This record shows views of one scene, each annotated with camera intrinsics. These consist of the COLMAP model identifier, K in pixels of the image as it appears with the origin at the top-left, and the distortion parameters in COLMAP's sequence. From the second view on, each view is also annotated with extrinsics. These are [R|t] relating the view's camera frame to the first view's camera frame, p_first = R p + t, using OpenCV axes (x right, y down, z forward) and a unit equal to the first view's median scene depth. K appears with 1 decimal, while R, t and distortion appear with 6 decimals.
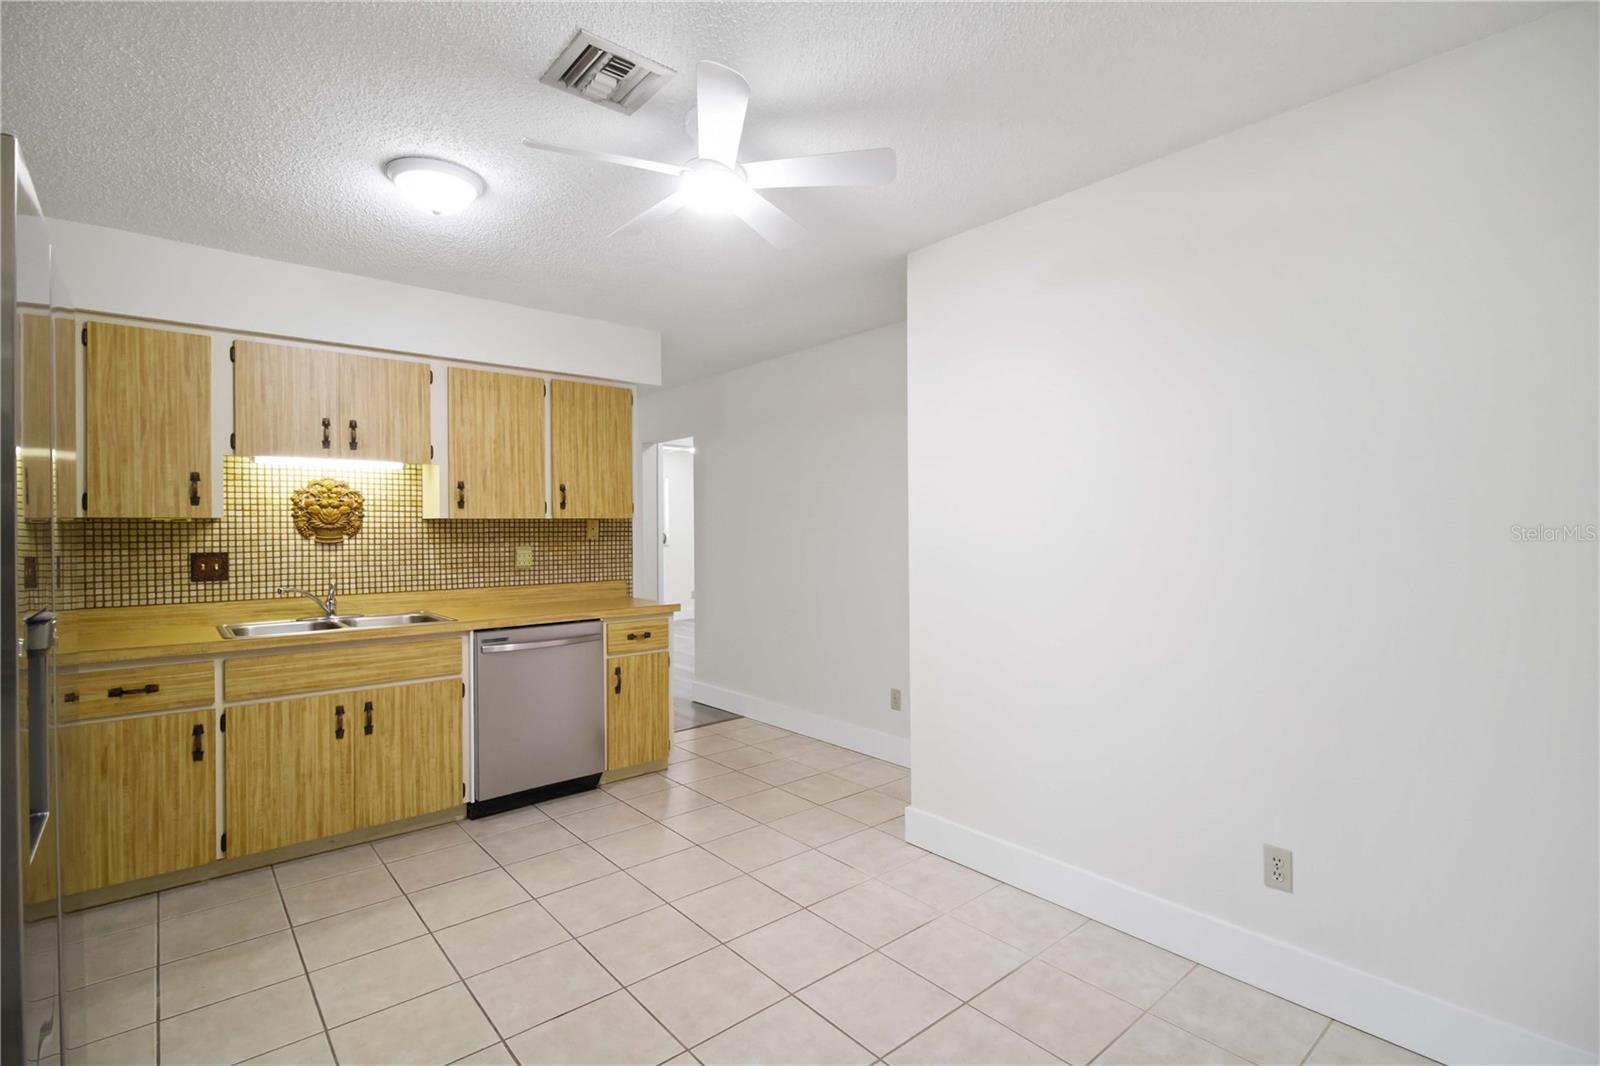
lens RADIAL K [[742.6, 0, 808.2], [0, 742.6, 527.9], [0, 0, 1]] dist [0.015647, -0.007917]
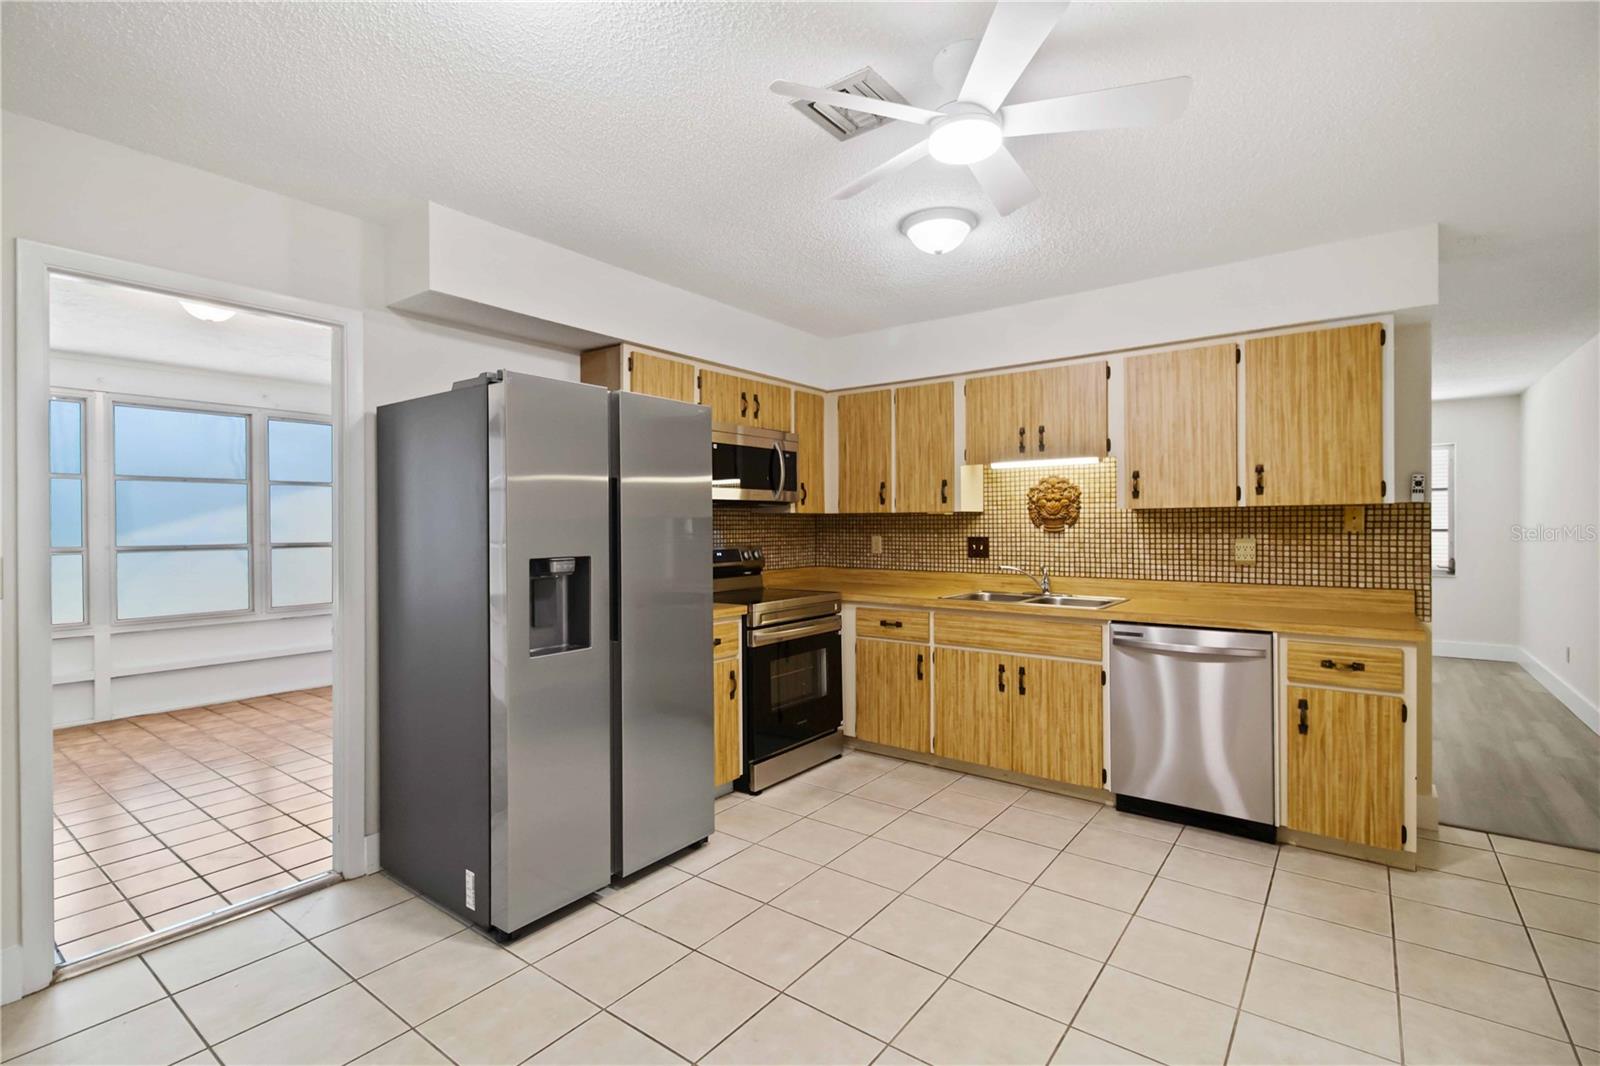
lens RADIAL K [[742.6, 0, 801.8], [0, 742.6, 528.5], [0, 0, 1]] dist [0.015647, -0.007917]
pose [[0.212951, 0.011875, -0.976991, 0.418752], [0.005333, 0.999897, 0.013316, -0.001573], [0.977048, -0.008046, 0.212866, 0.365725]]
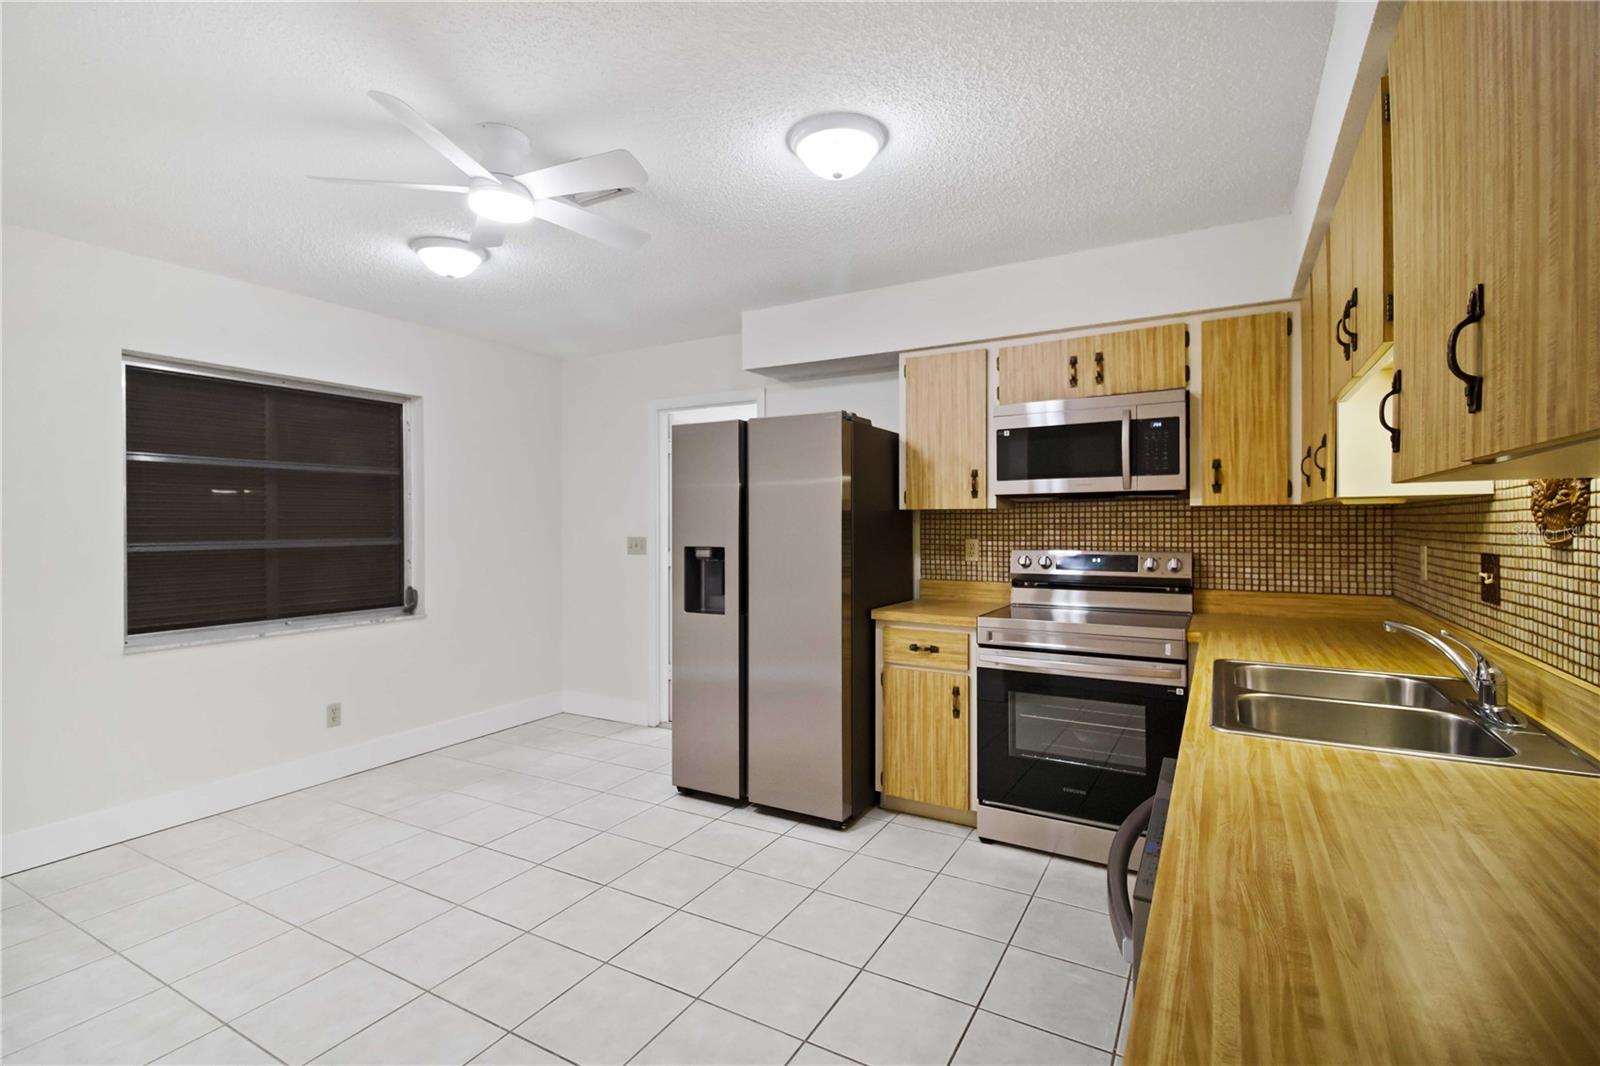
lens RADIAL K [[742.6, 0, 796.8], [0, 742.6, 522.7], [0, 0, 1]] dist [0.015647, -0.007917]
pose [[-0.946139, 0.011841, -0.323543, -0.103369], [0.012083, 0.999926, 0.001263, 0.001282], [0.323534, -0.002714, -0.946213, 1.270126]]
